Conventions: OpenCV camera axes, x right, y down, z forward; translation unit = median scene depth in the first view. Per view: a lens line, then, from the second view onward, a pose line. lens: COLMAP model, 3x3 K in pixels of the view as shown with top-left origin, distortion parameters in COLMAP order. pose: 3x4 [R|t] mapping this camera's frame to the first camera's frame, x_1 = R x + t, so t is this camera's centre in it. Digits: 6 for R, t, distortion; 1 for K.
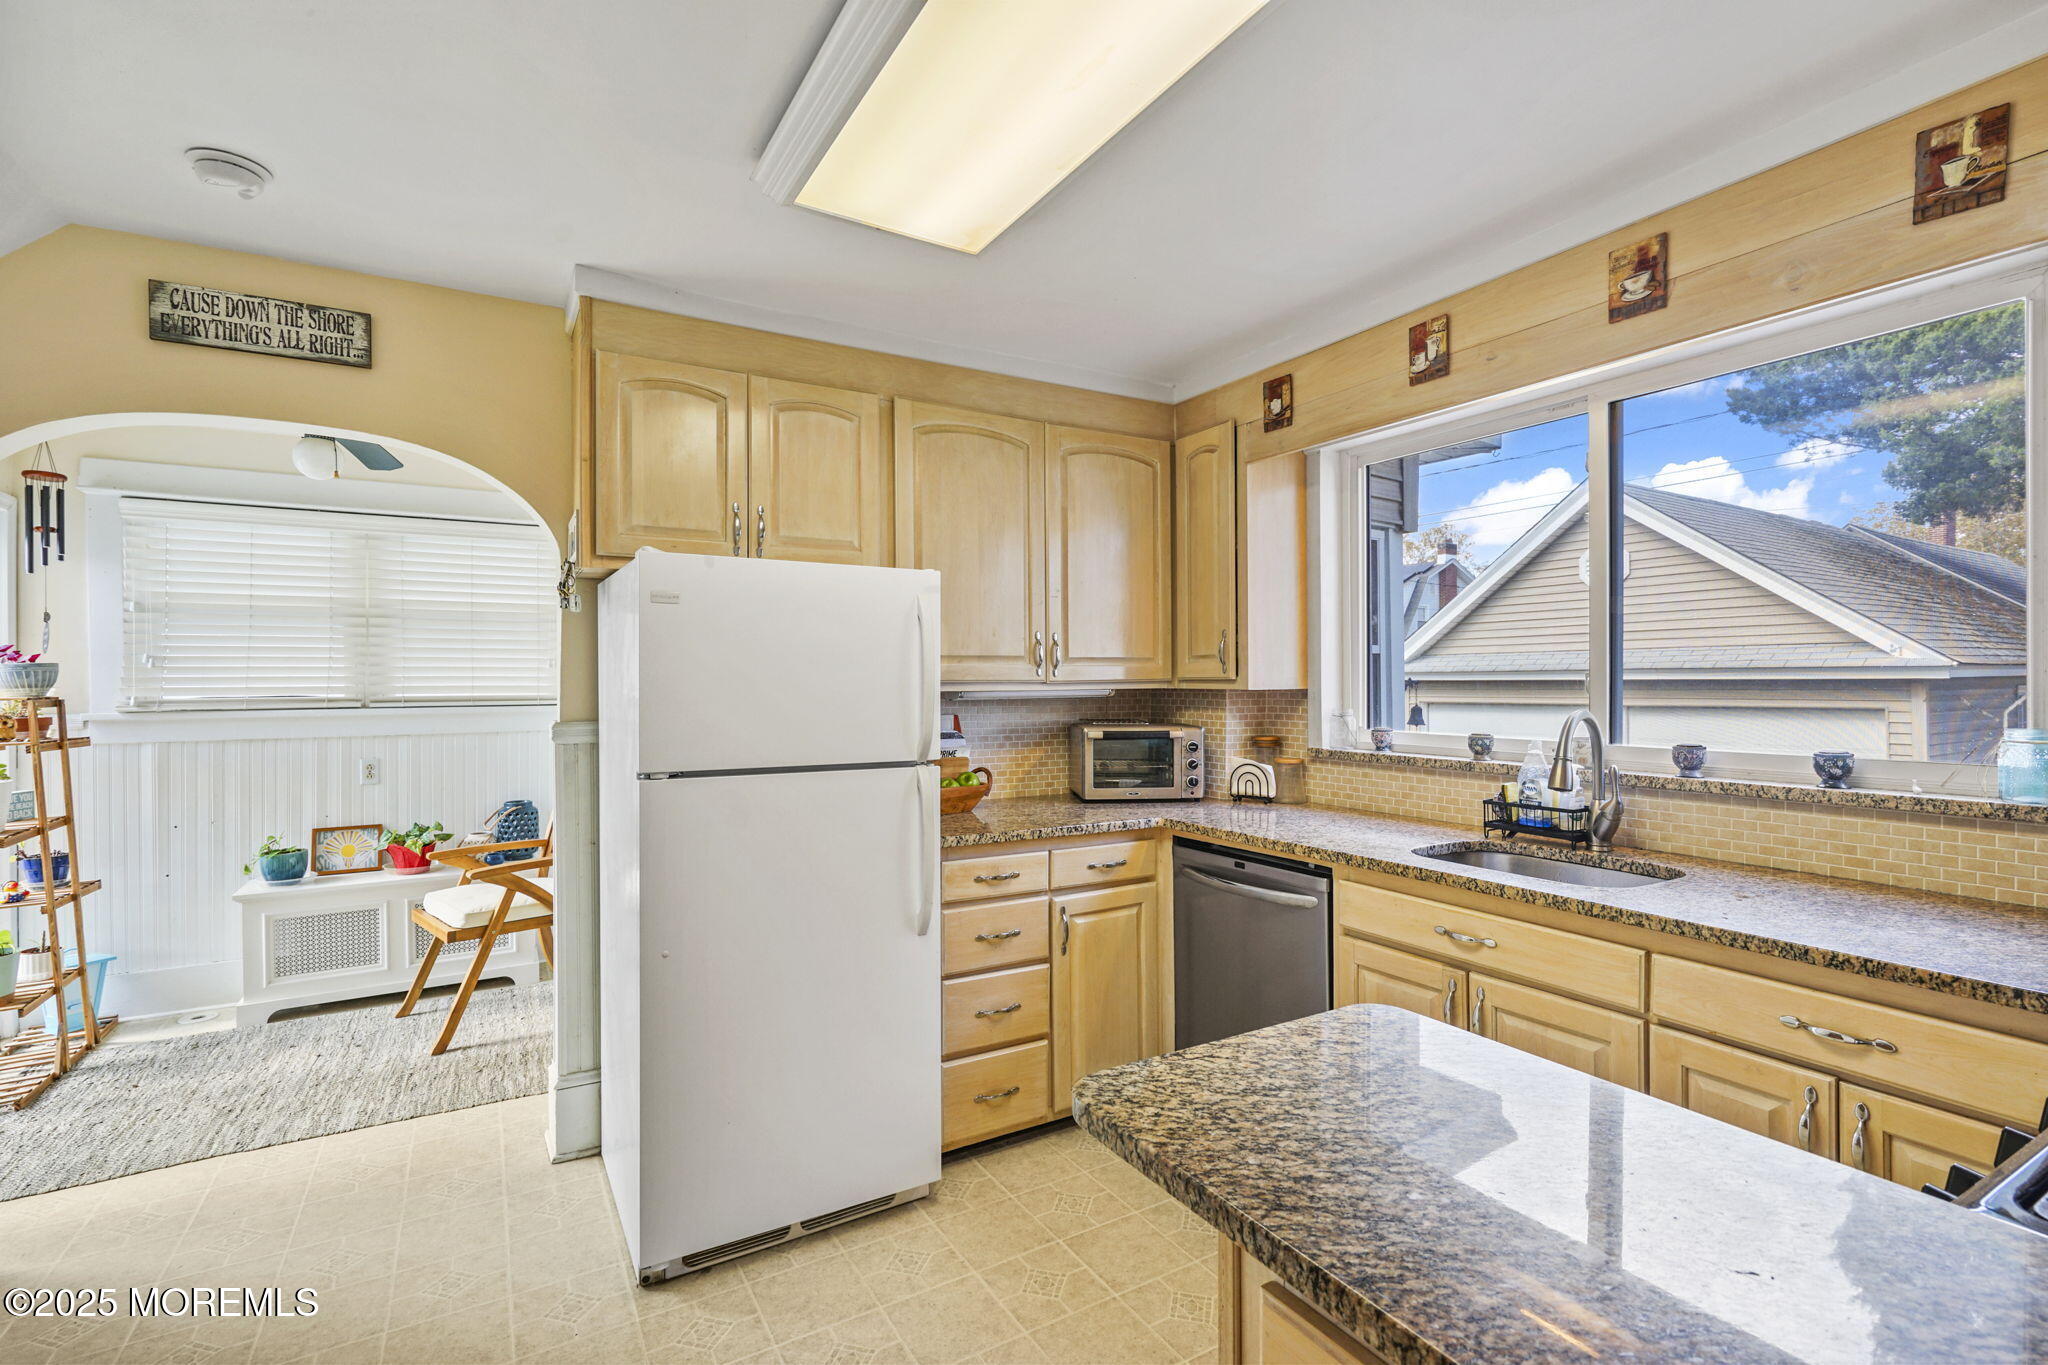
lens RADIAL K [[933.1, 0, 1022.9], [0, 933.1, 683.4], [0, 0, 1]] dist [-0.004570, 0.001659]
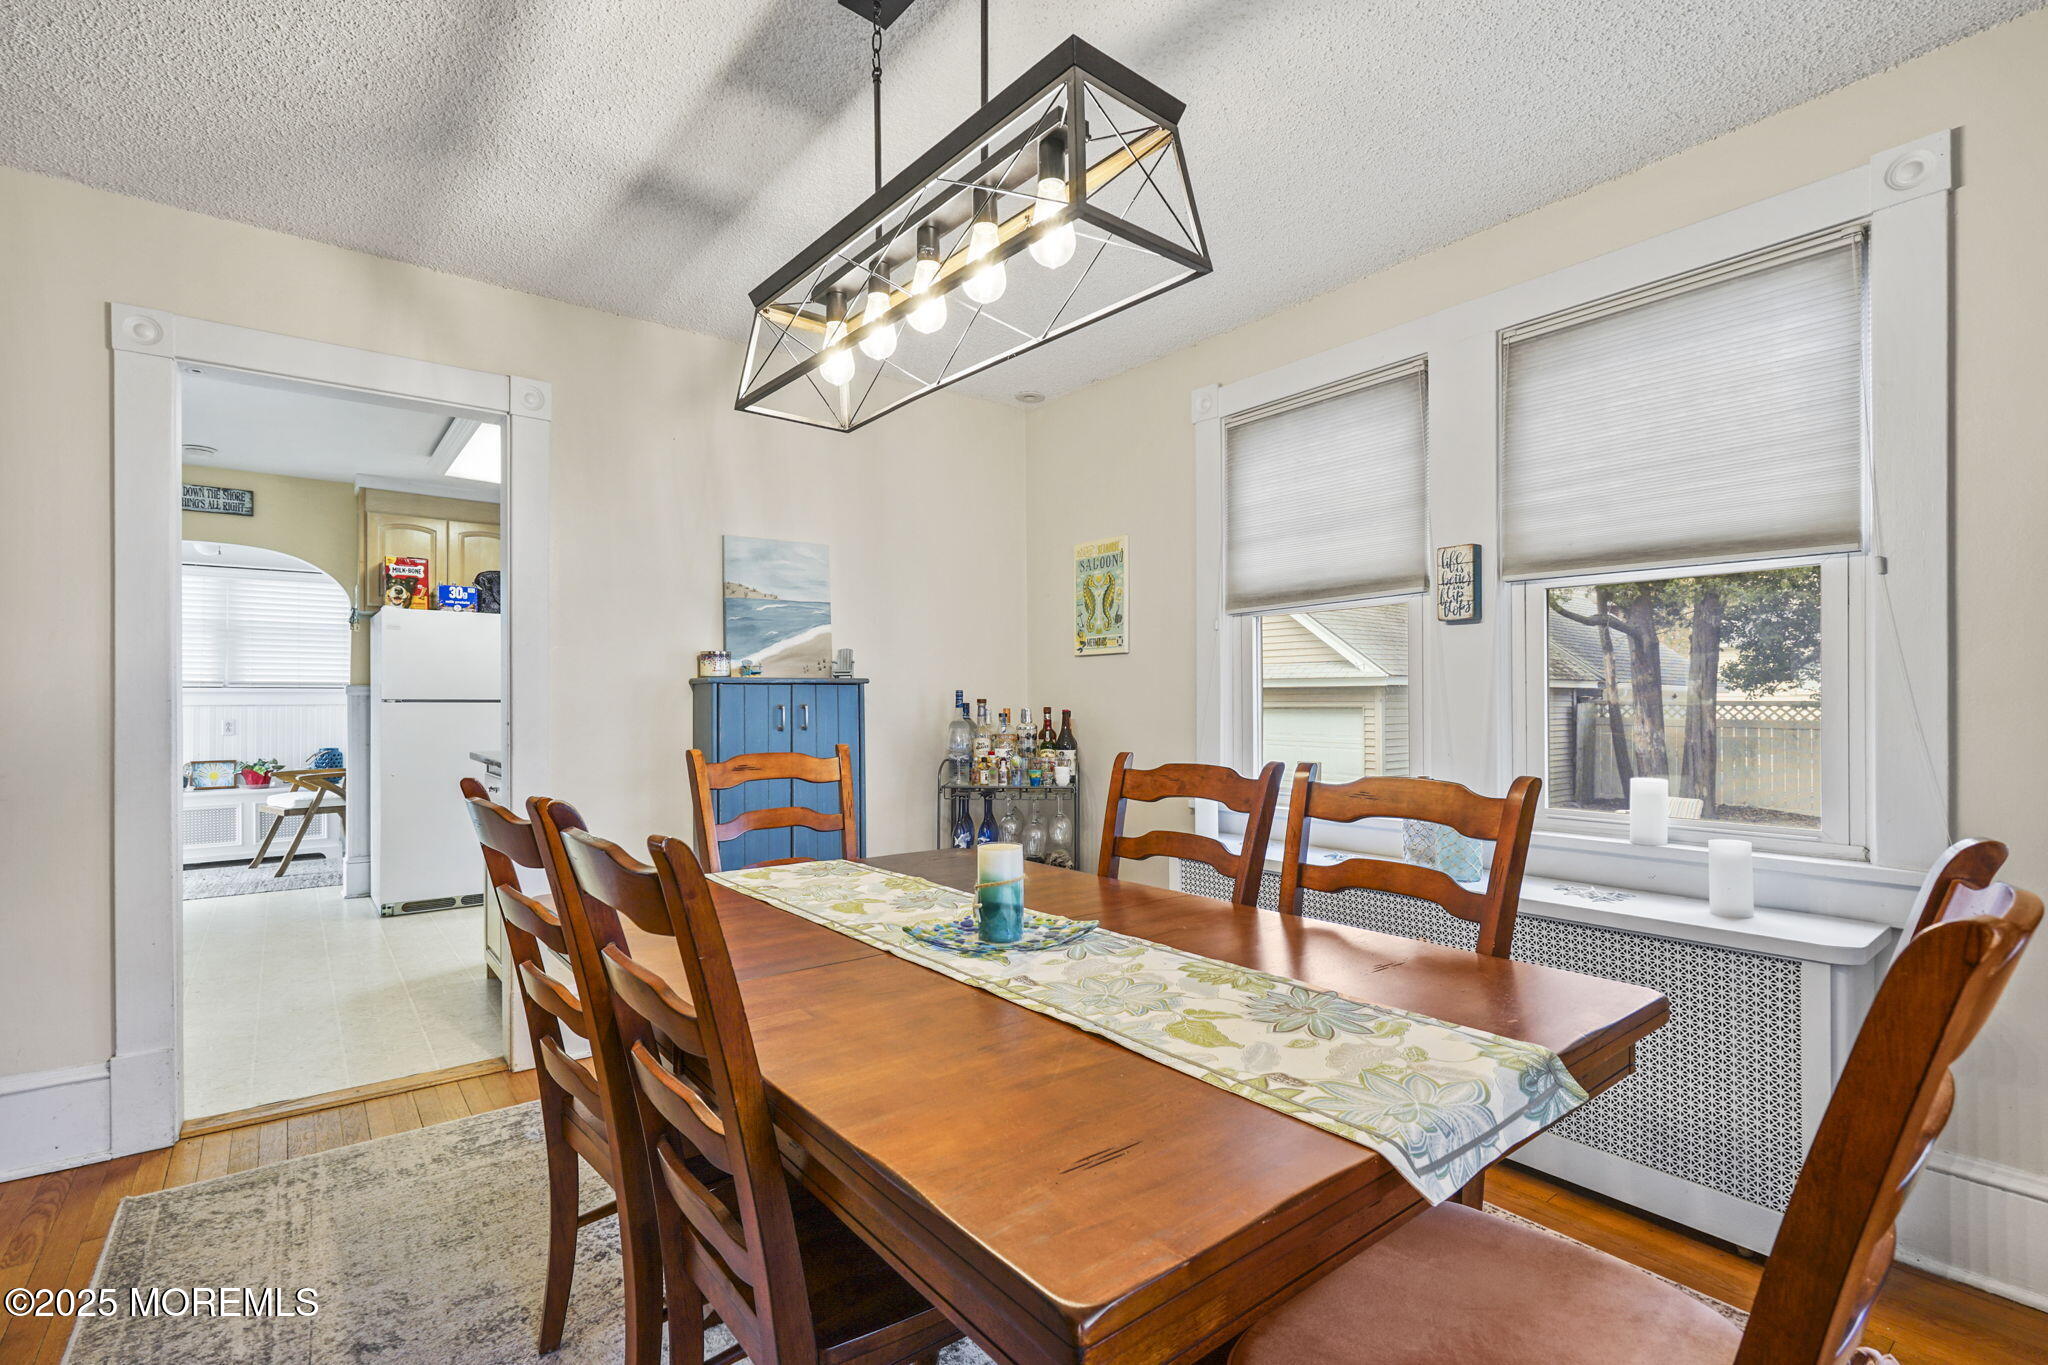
lens RADIAL K [[933.1, 0, 1017.8], [0, 933.1, 700.6], [0, 0, 1]] dist [-0.004570, 0.001659]
pose [[0.990397, 0.004195, 0.138188, 0.680274], [-0.003843, 0.999989, -0.002810, 0.076529], [-0.138198, 0.002252, 0.990402, -1.241112]]
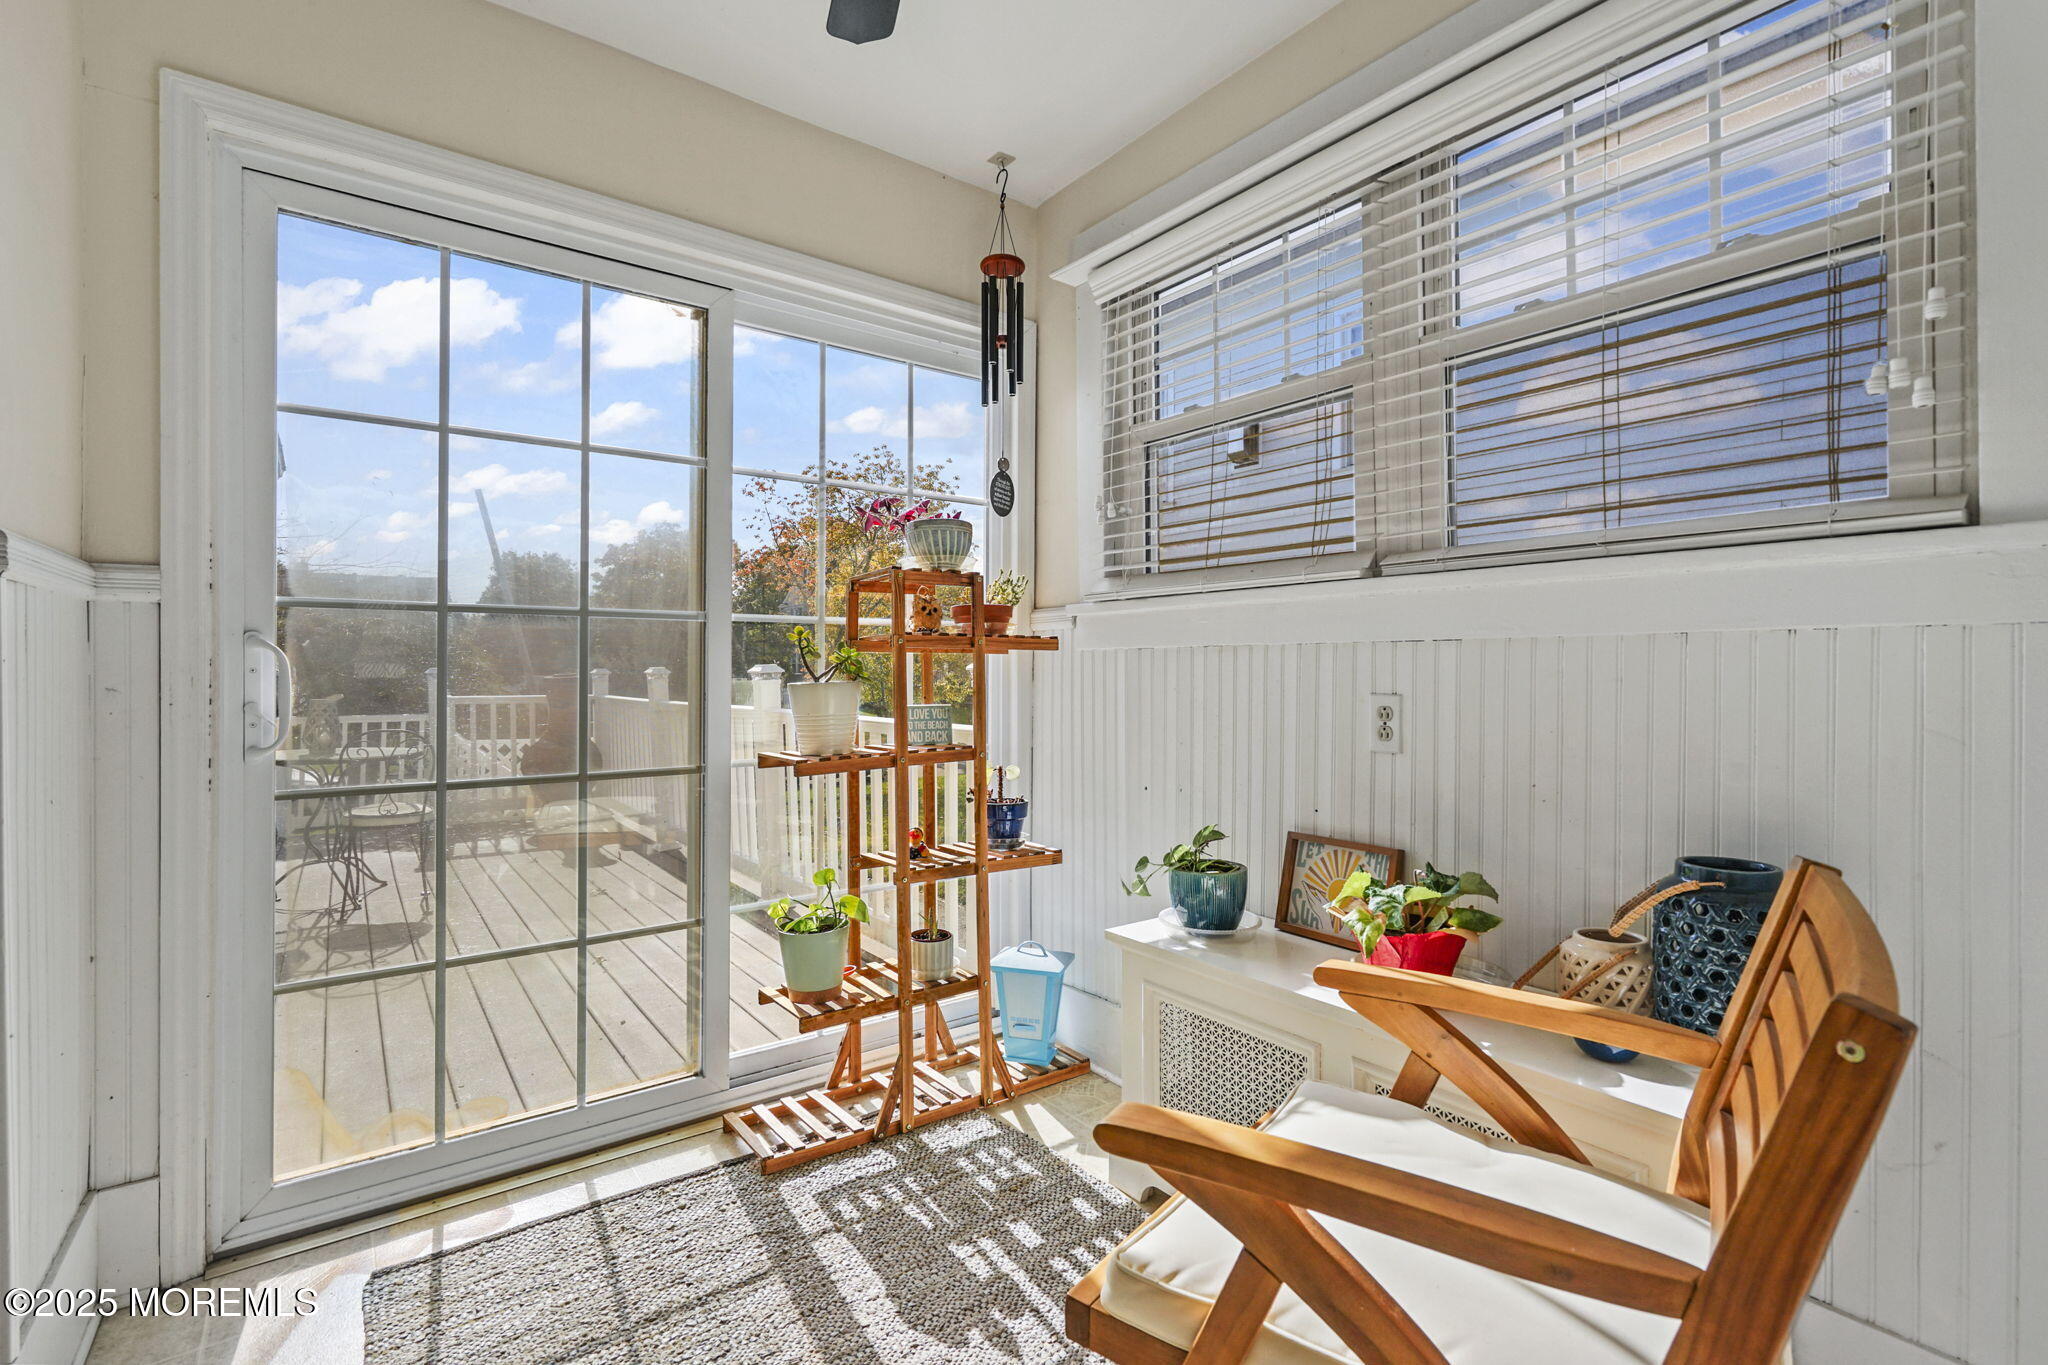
lens RADIAL K [[933.1, 0, 1032.1], [0, 933.1, 676.8], [0, 0, 1]] dist [-0.004570, 0.001659]
pose [[0.110438, 0.008515, -0.993846, -0.458408], [-0.005059, 0.999955, 0.008006, 0.111595], [0.993870, 0.004144, 0.110476, 1.253280]]
